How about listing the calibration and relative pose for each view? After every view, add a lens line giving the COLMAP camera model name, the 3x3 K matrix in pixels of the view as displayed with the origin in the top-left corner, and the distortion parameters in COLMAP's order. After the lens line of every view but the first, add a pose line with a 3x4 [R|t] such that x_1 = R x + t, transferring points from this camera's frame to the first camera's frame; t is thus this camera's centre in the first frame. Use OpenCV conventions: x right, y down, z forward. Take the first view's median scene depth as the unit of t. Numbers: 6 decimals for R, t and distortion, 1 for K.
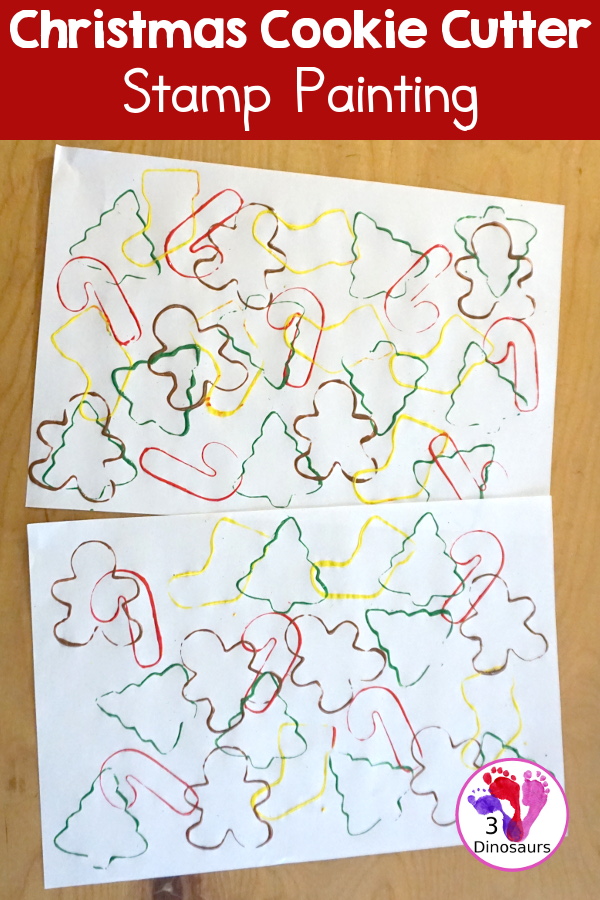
lens RADIAL K [[602.3, 0, 303.4], [0, 602.3, 457.1], [0, 0, 1]] dist [0.003497, -0.000186]
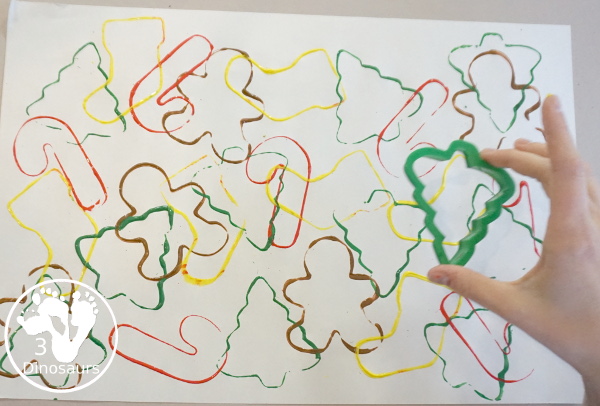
lens RADIAL K [[471.5, 0, 298.1], [0, 471.5, 204.7], [0, 0, 1]] dist [-0.111332, 0.007587]
pose [[0.998412, -0.056320, -0.000869, 0.014106], [0.054914, 0.976687, -0.207527, -0.035438], [0.012536, 0.207150, 0.978229, 0.334278]]
